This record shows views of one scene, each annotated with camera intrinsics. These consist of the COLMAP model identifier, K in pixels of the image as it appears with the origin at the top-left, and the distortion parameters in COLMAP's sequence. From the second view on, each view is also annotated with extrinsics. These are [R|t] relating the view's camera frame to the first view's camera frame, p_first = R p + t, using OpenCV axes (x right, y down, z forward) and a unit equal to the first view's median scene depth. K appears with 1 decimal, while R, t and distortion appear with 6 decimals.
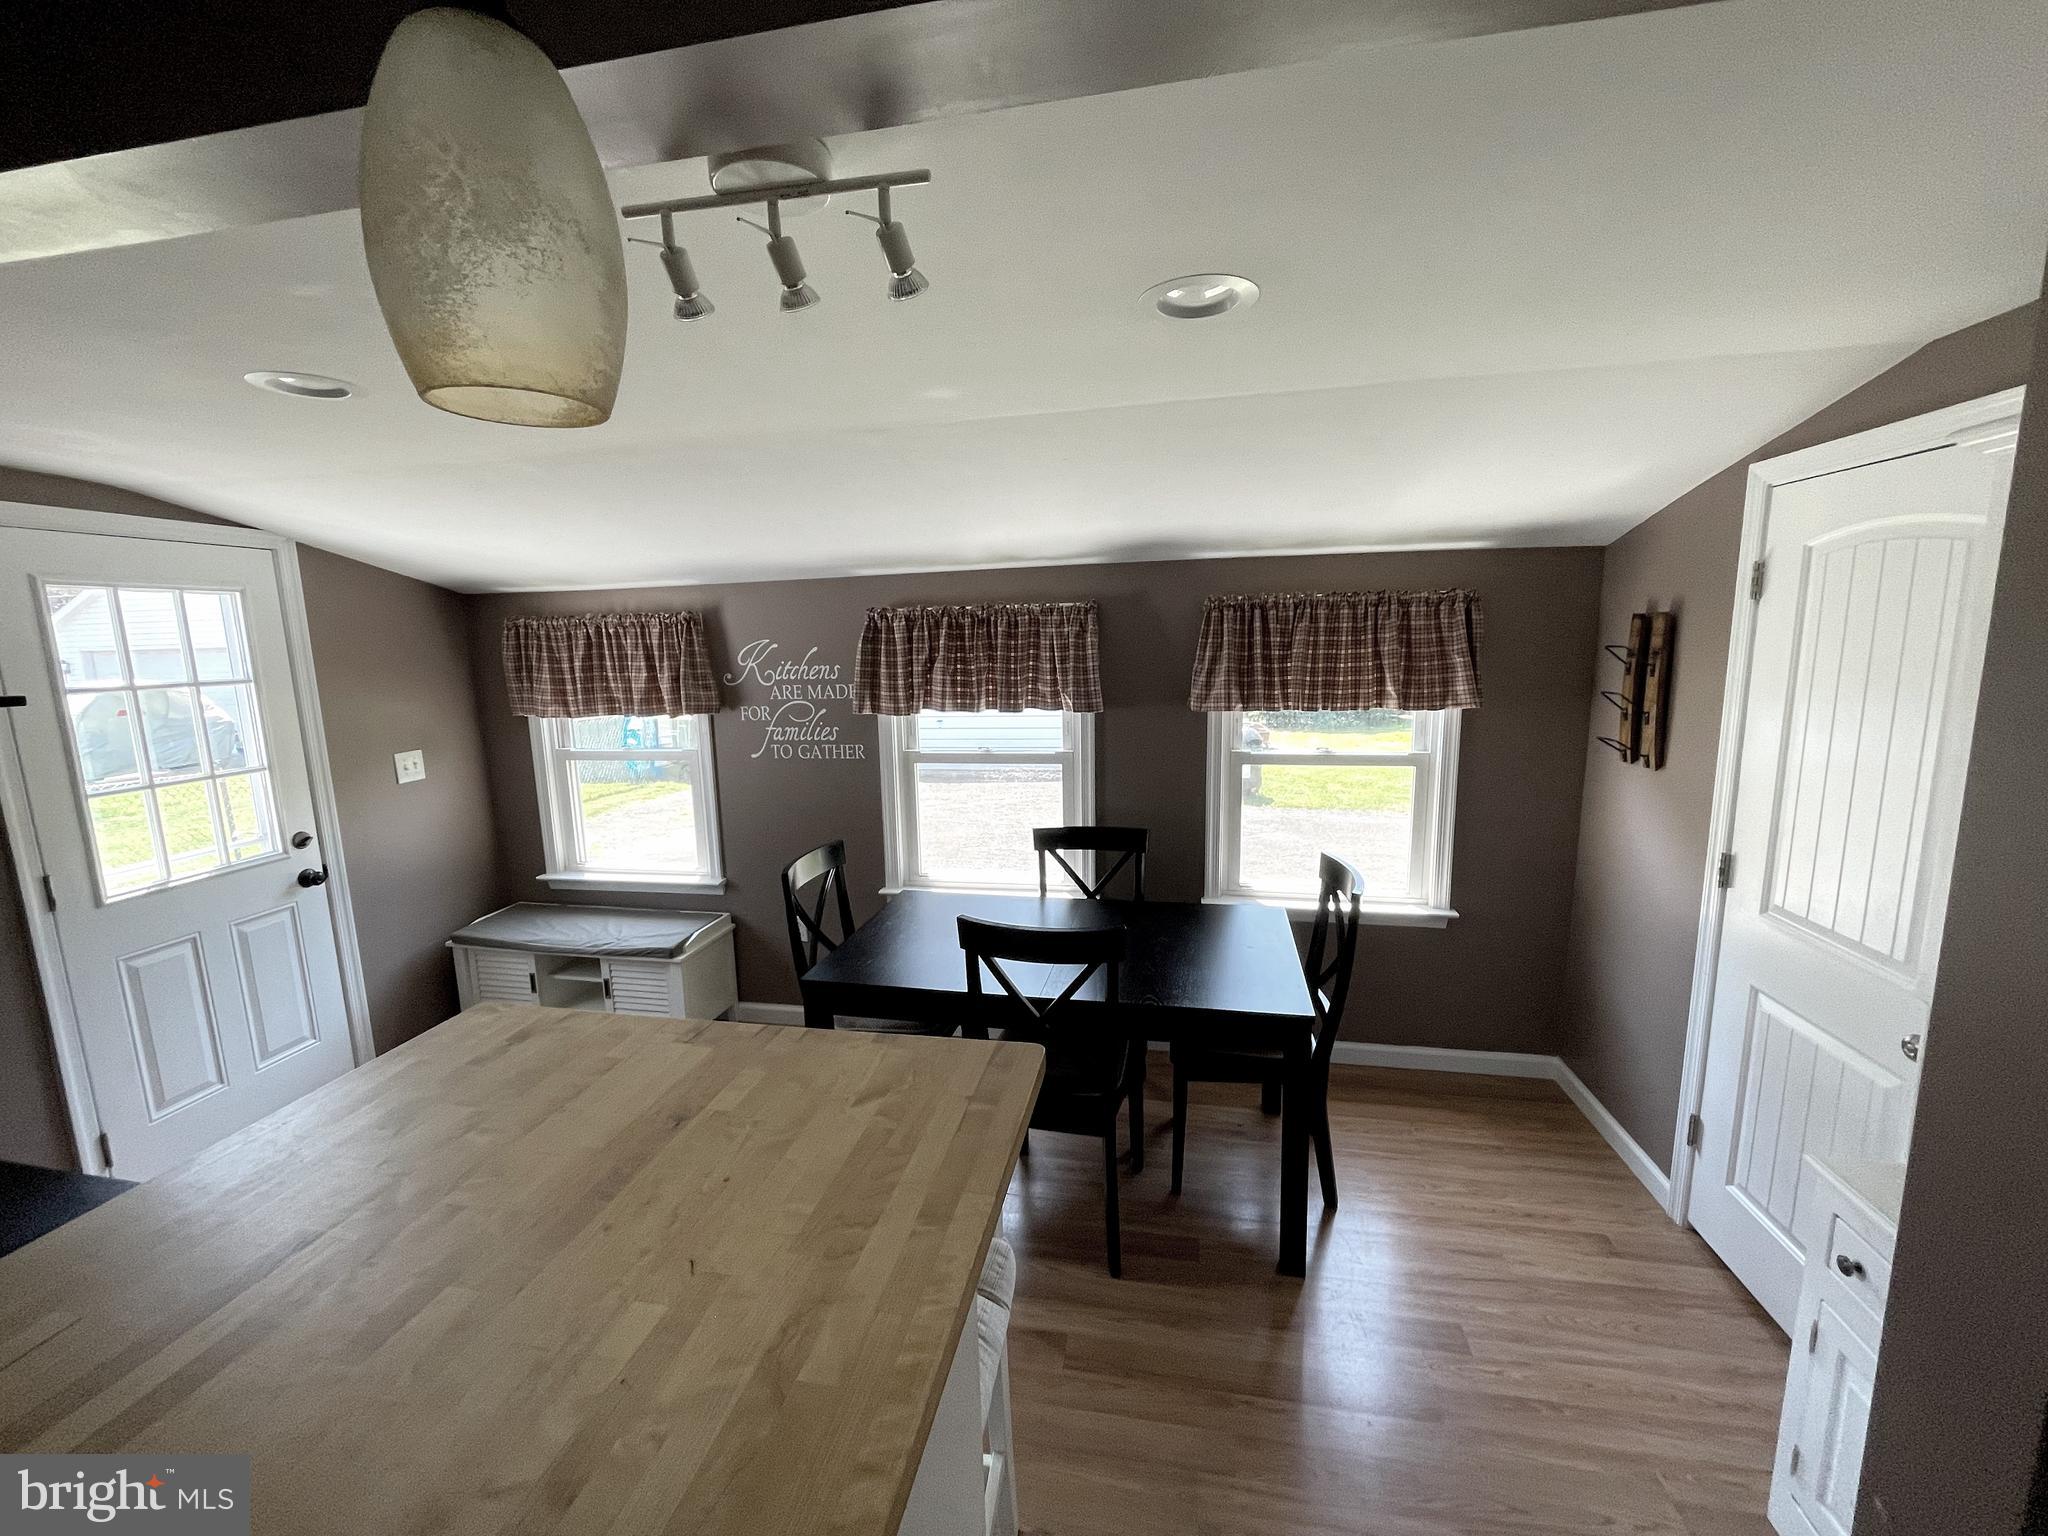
lens RADIAL K [[826.8, 0, 1024.0], [0, 826.8, 768.0], [0, 0, 1]] dist [-0.001885, -0.000561]
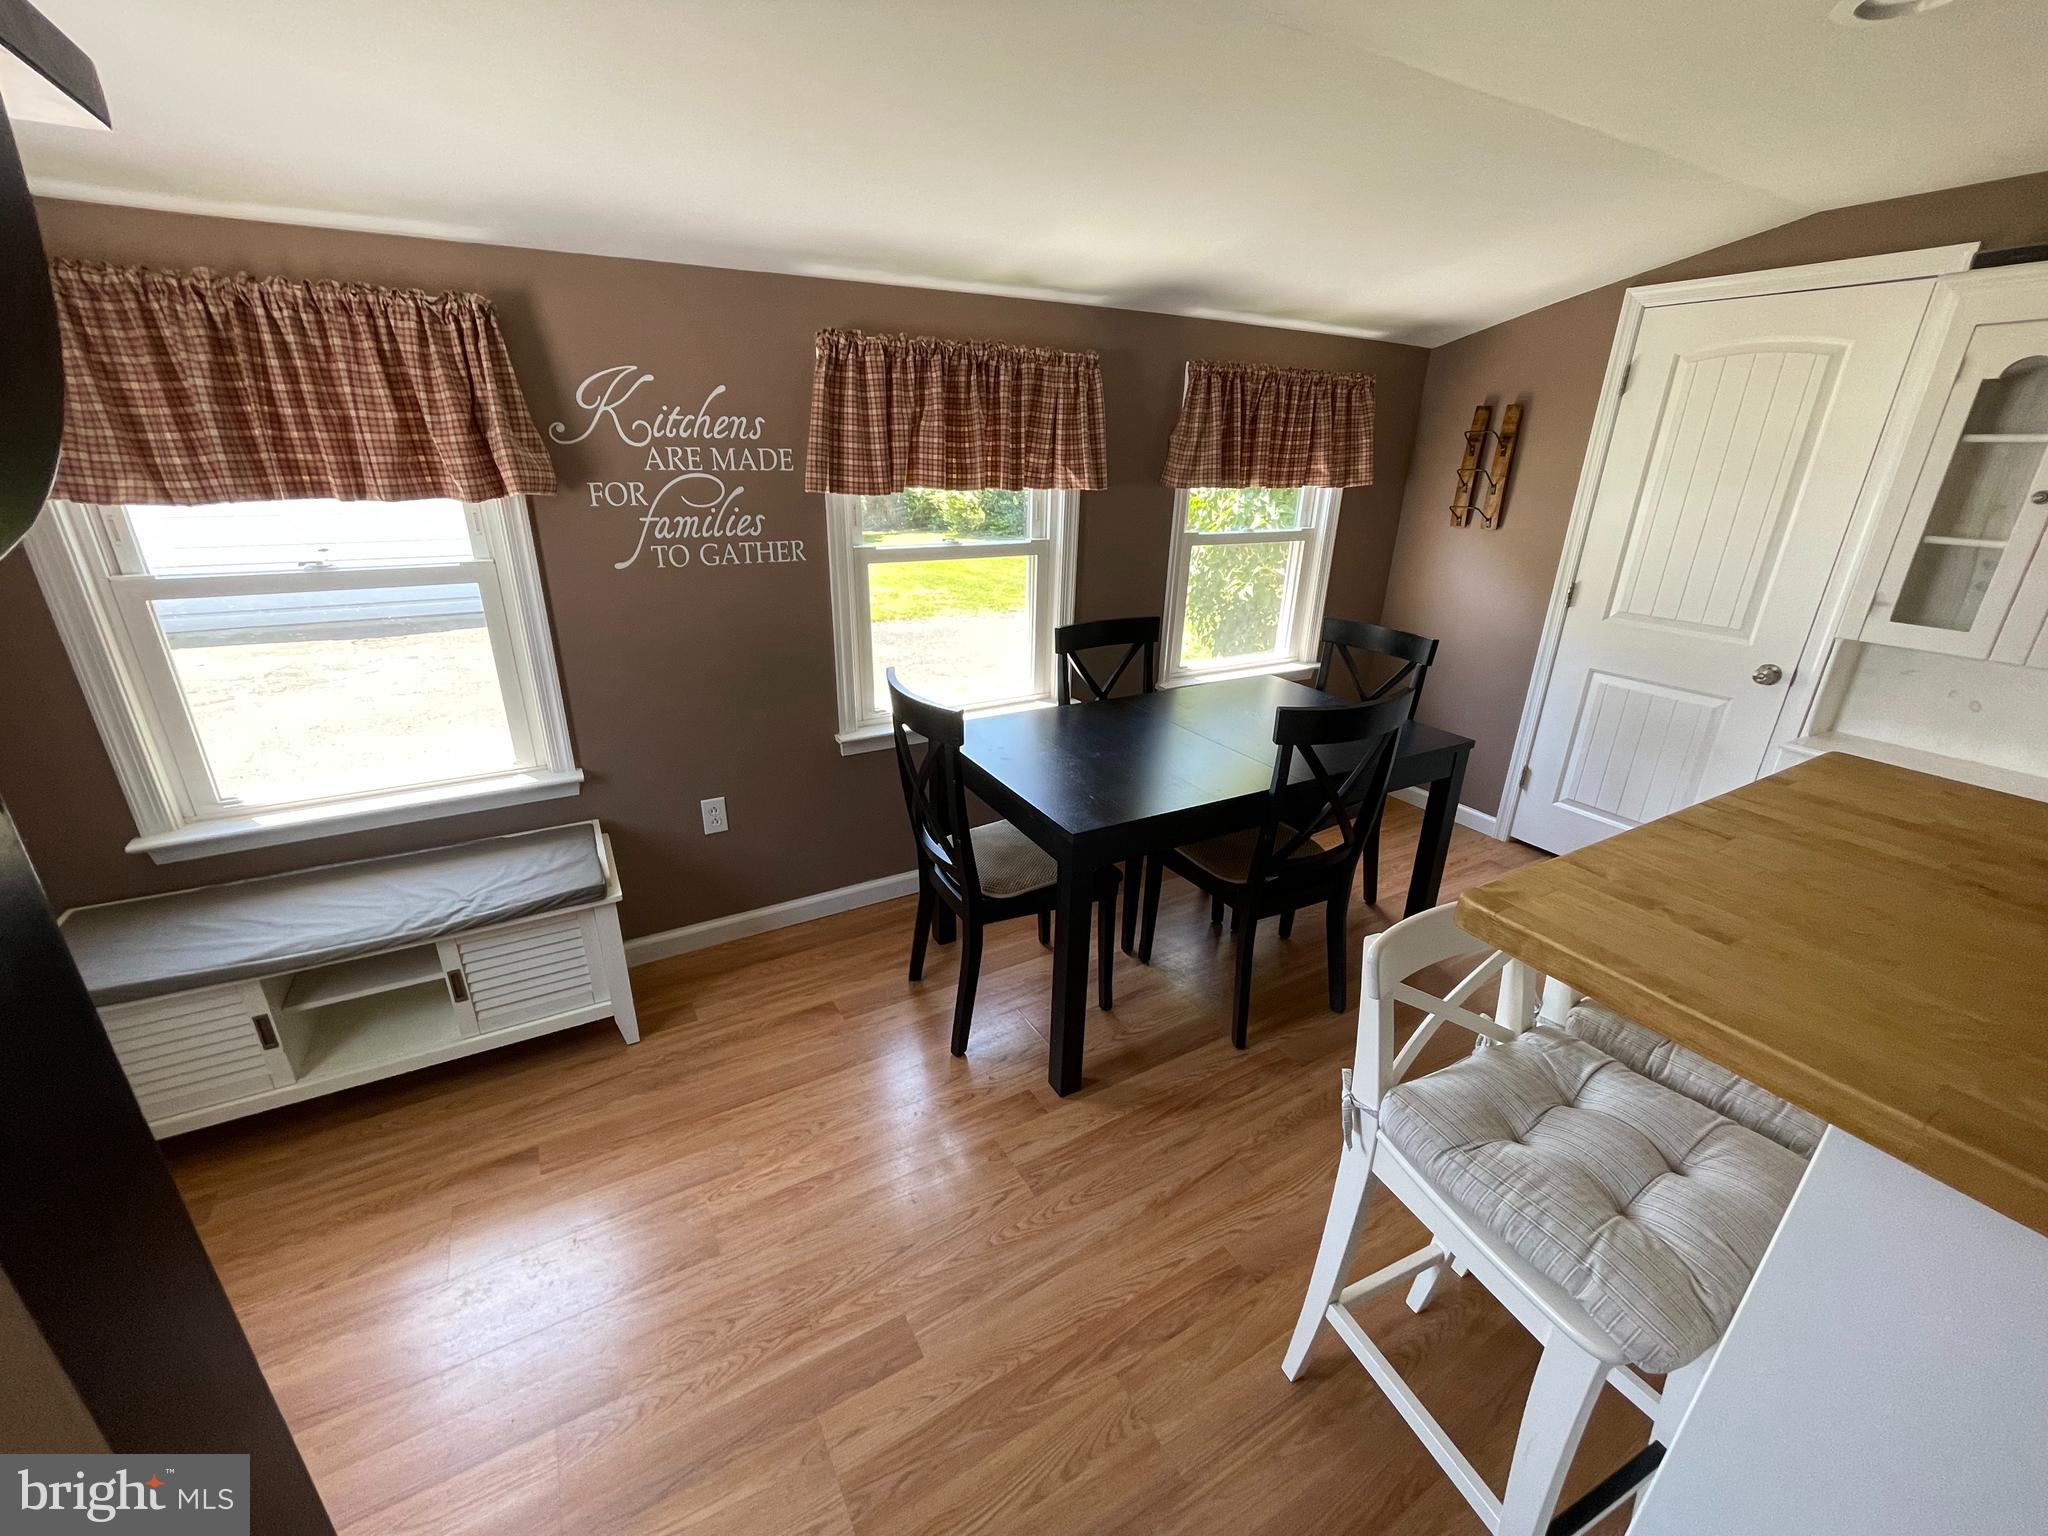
lens RADIAL K [[826.8, 0, 1024.0], [0, 826.8, 768.0], [0, 0, 1]] dist [-0.001885, -0.000561]
pose [[0.752717, -0.201708, 0.626682, -0.539182], [0.071030, 0.971233, 0.227292, 0.013925], [-0.654501, -0.126574, 0.745391, 0.326315]]
